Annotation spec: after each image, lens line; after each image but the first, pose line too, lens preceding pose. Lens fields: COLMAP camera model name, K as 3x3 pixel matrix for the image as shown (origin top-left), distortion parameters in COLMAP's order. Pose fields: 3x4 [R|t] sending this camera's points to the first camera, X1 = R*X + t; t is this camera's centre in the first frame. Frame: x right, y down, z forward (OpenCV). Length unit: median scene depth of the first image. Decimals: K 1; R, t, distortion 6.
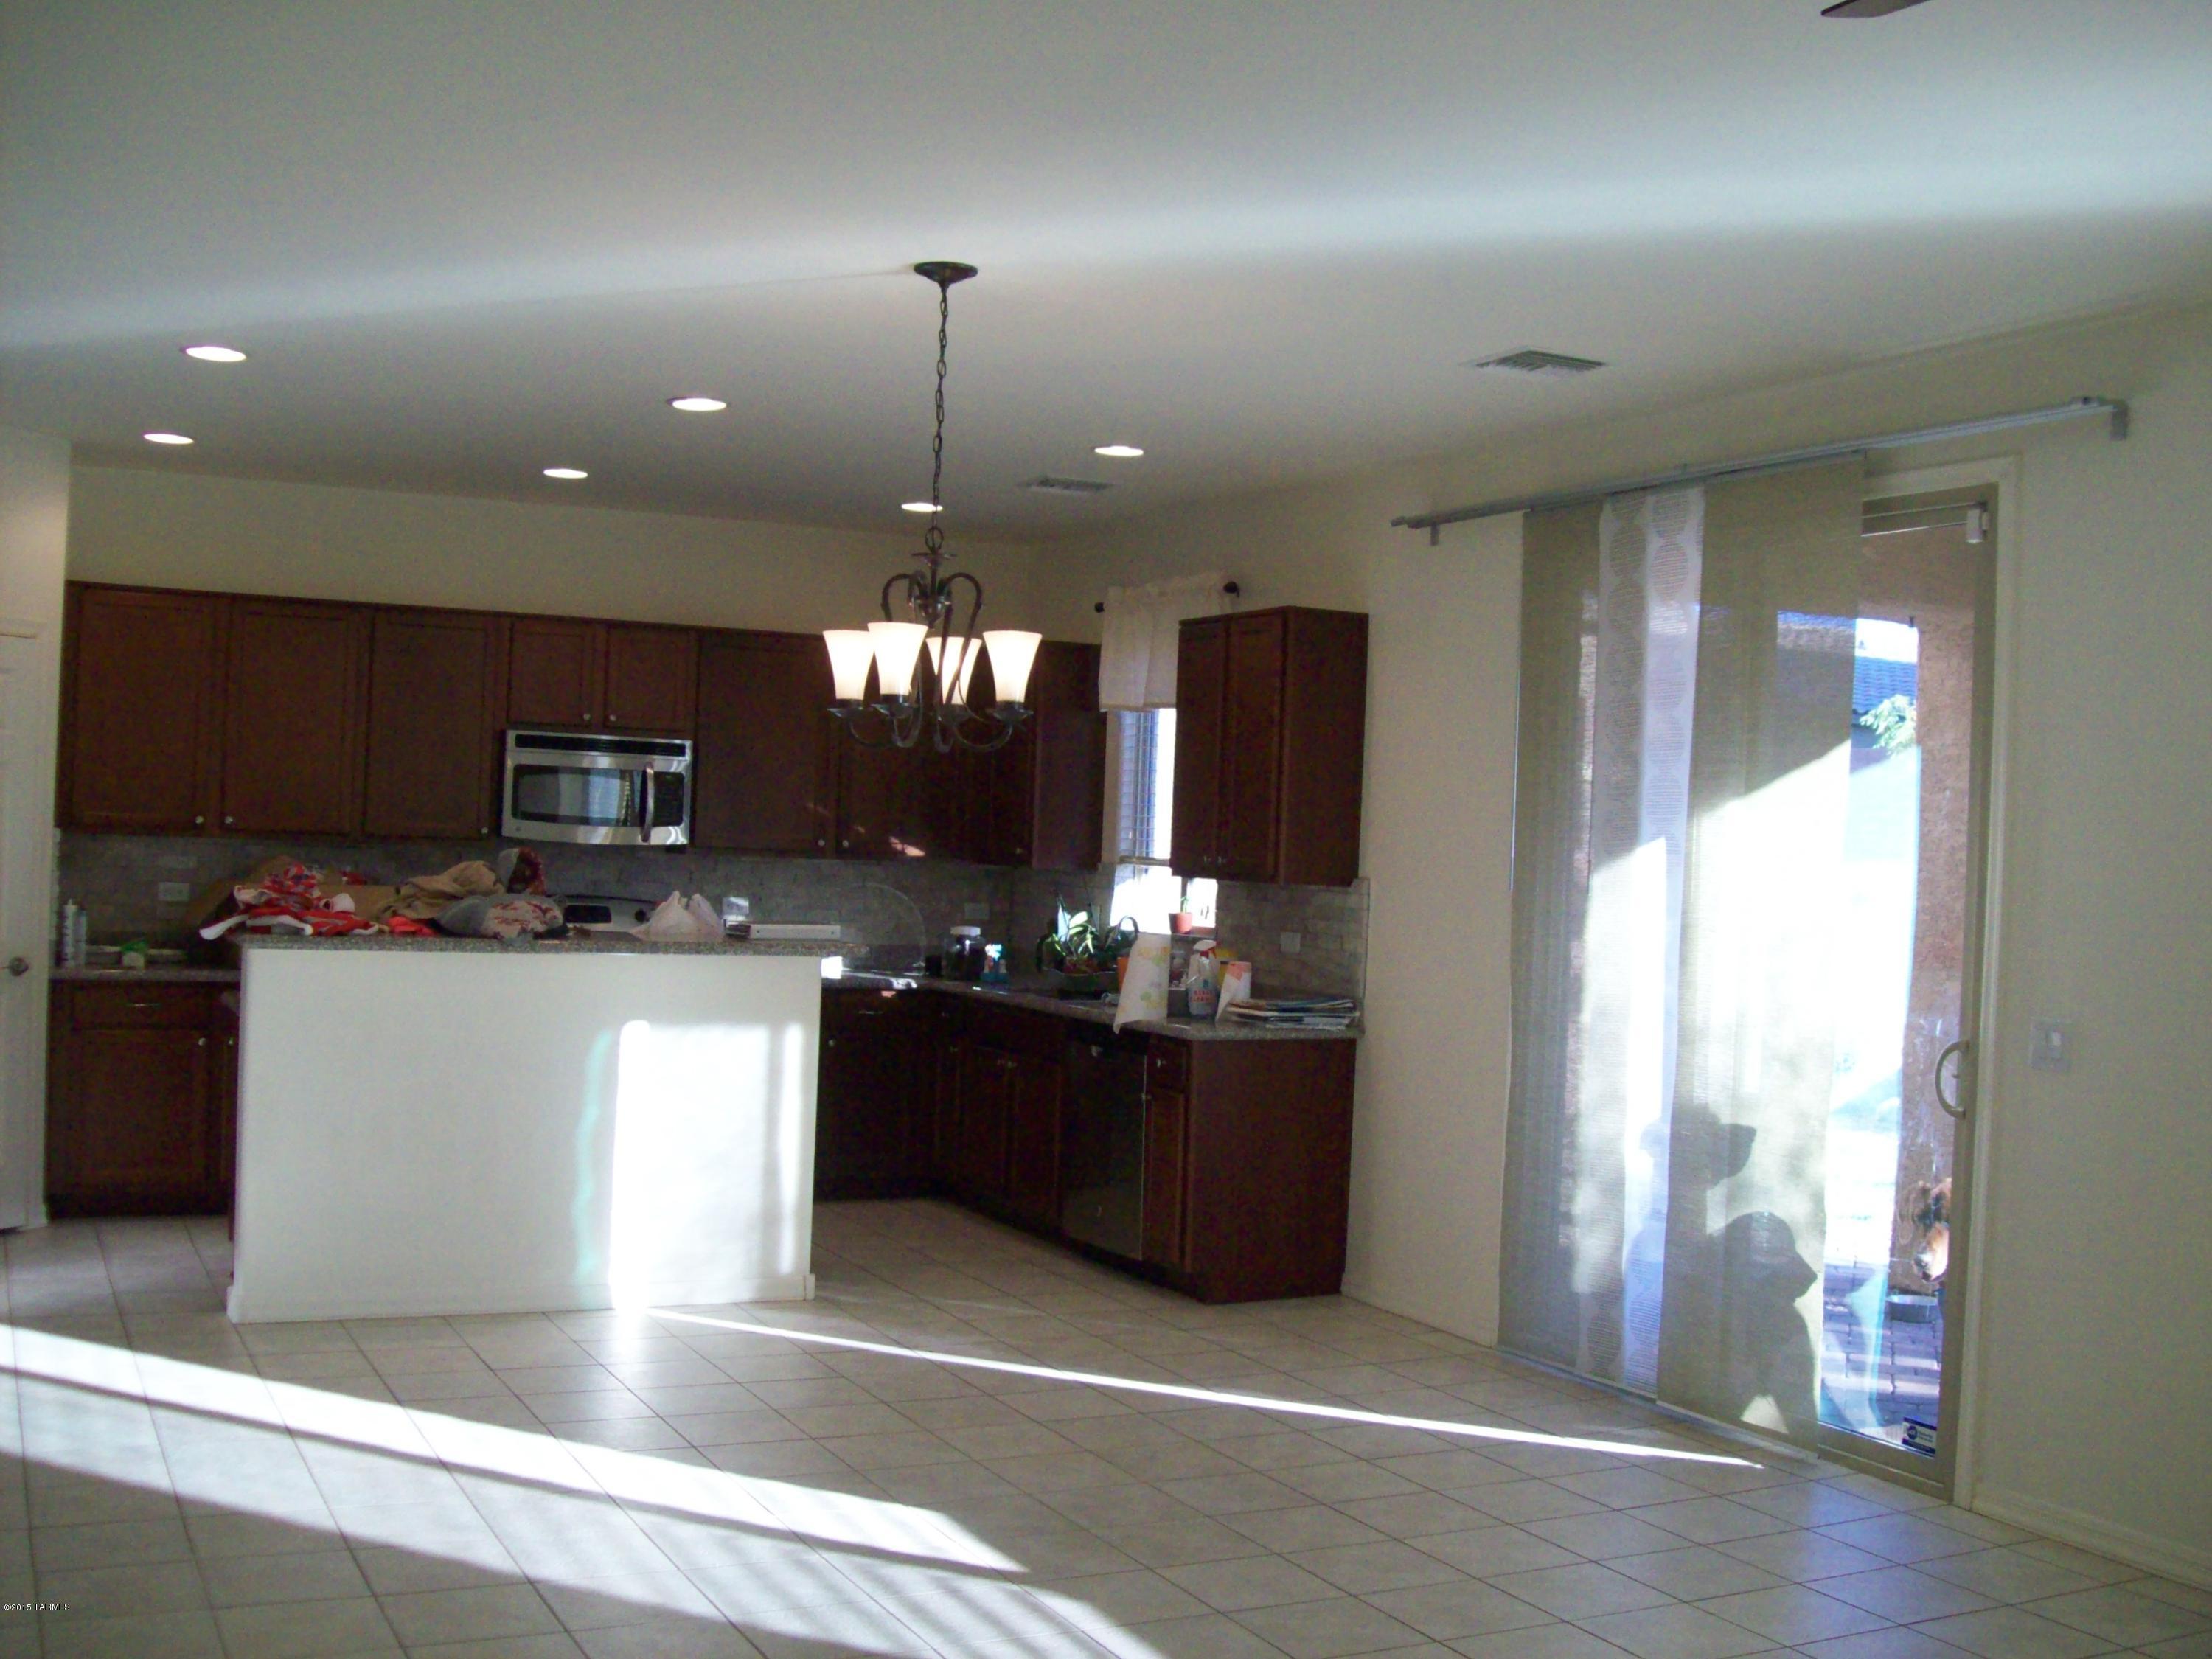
lens RADIAL K [[2345.9, 0, 1106.4], [0, 2345.9, 831.1], [0, 0, 1]] dist [-0.089926, 0.000000]
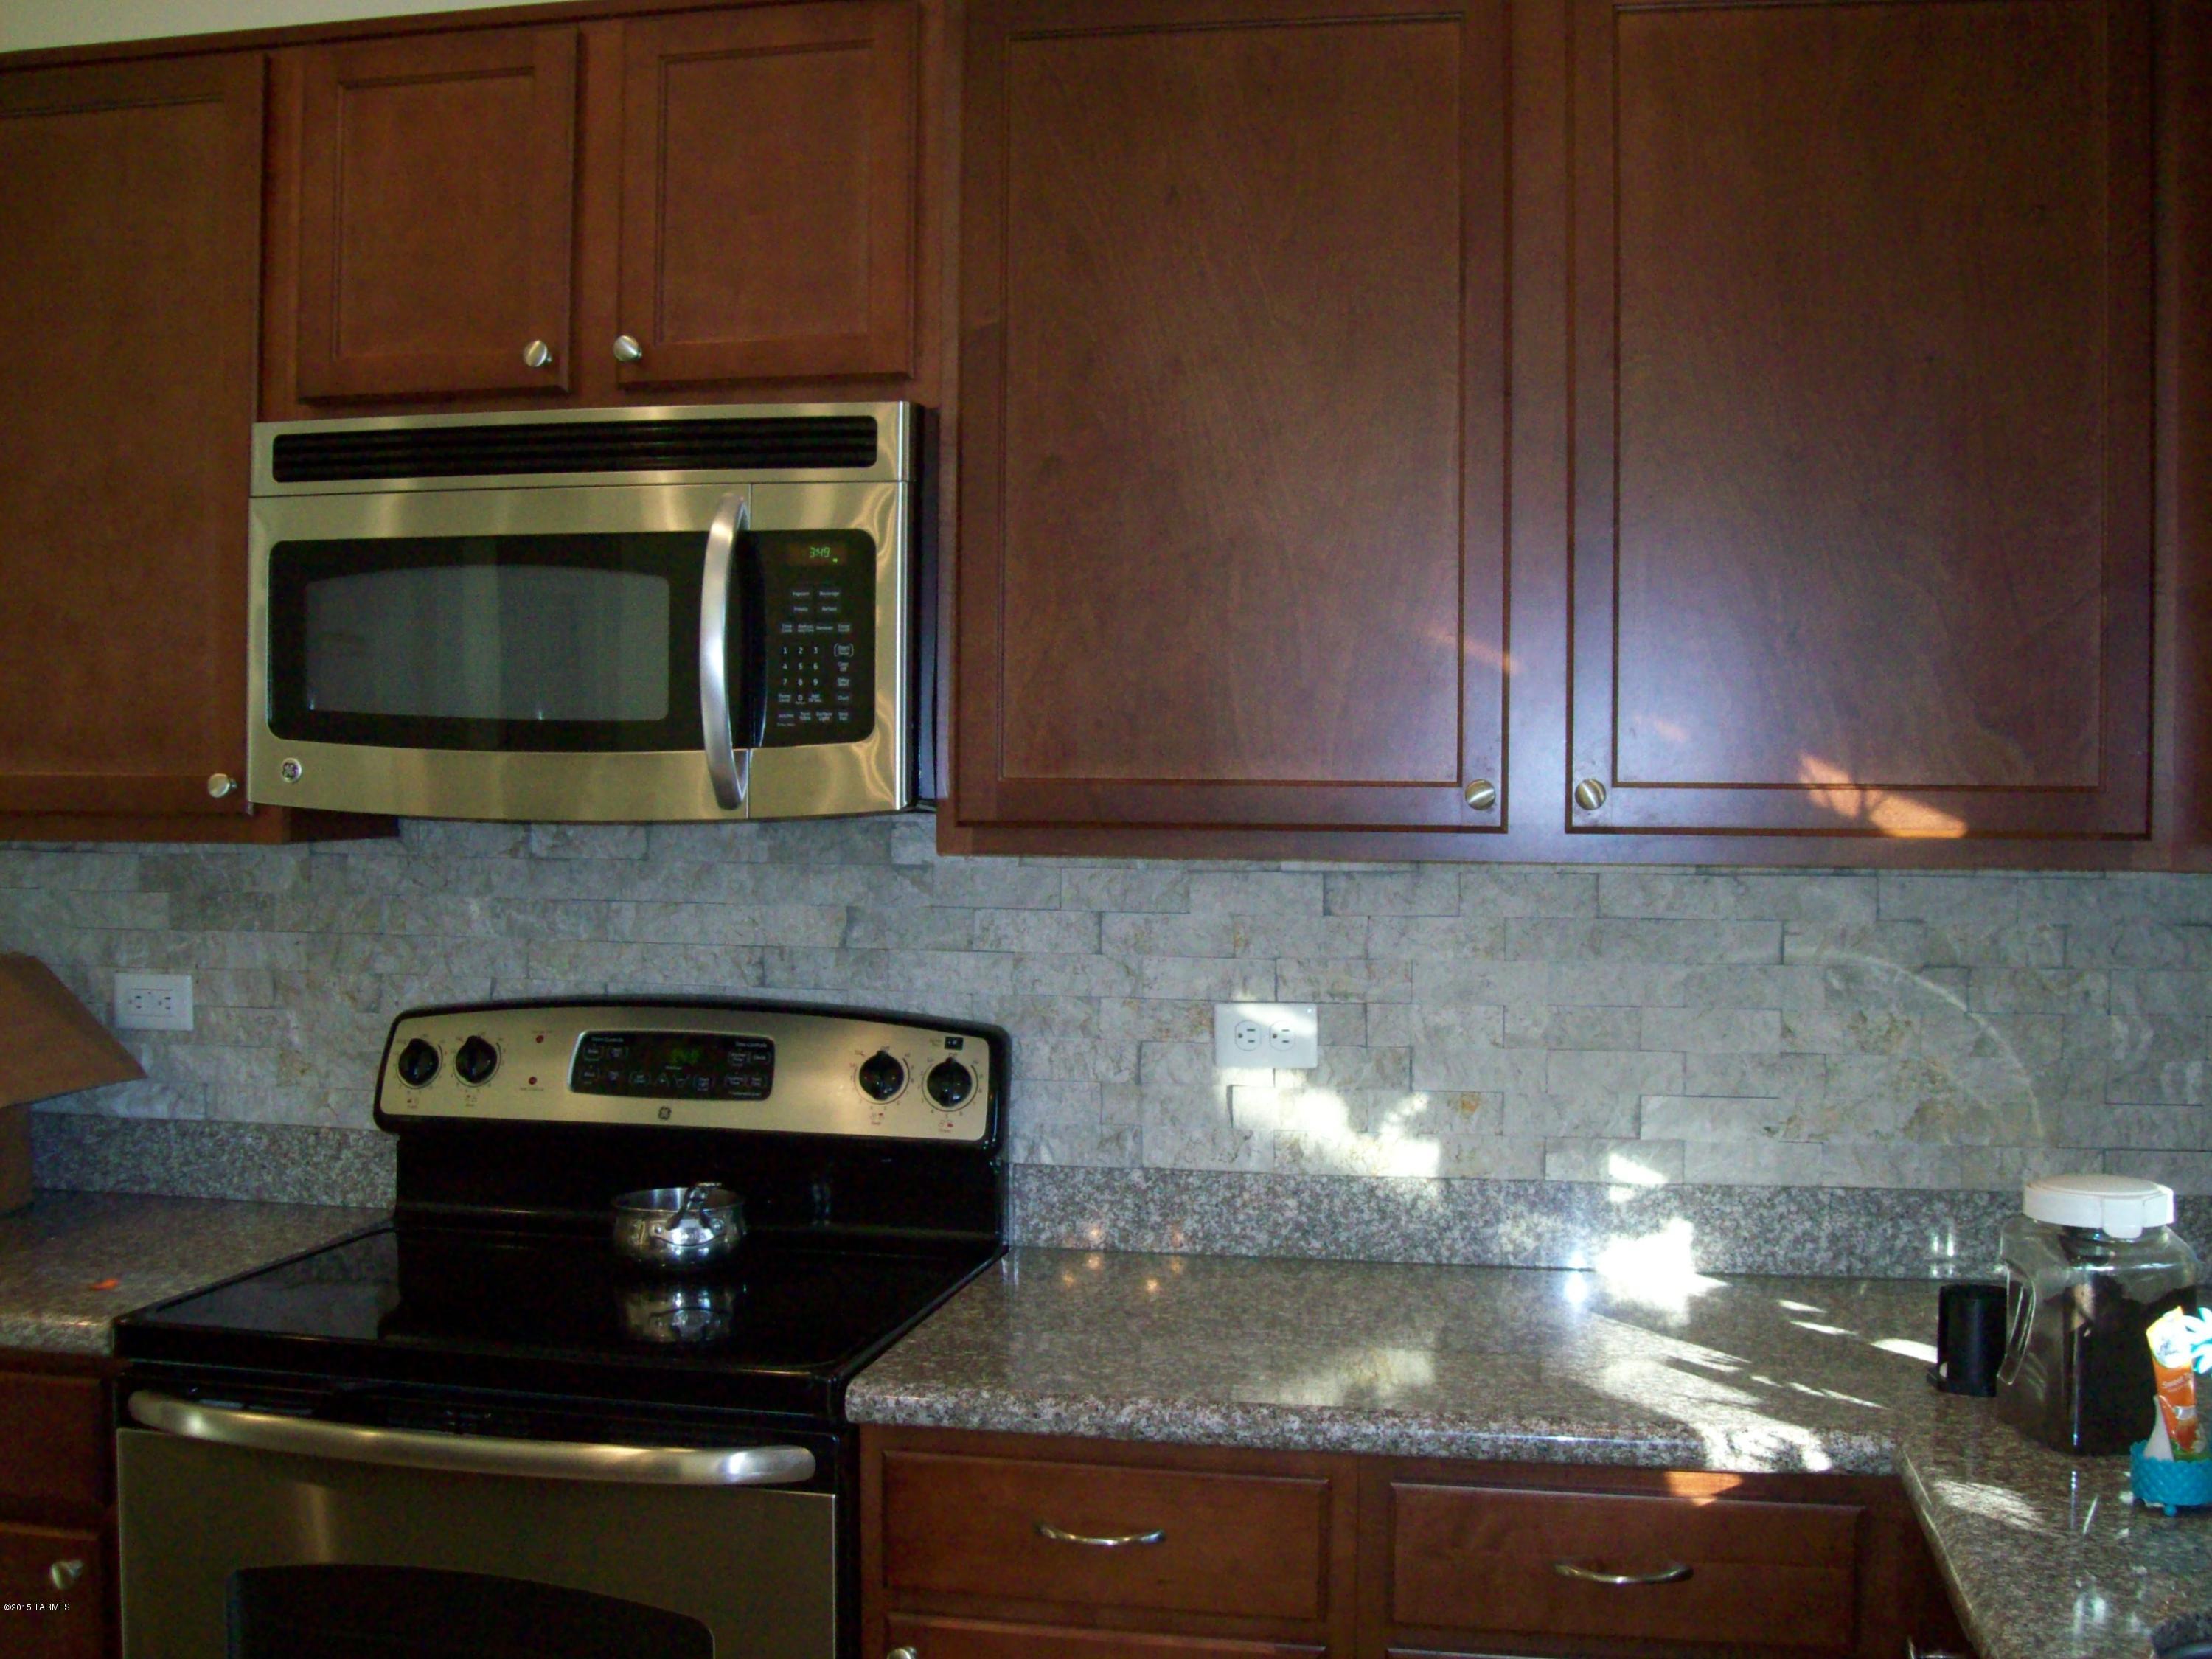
lens RADIAL K [[2345.9, 0, 1105.4], [0, 2345.9, 822.9], [0, 0, 1]] dist [-0.089926, 0.000000]
pose [[0.783792, -0.029355, -0.620329, -0.003297], [0.024702, 0.999565, -0.016090, 0.011444], [0.620532, -0.002713, 0.784177, 0.802599]]
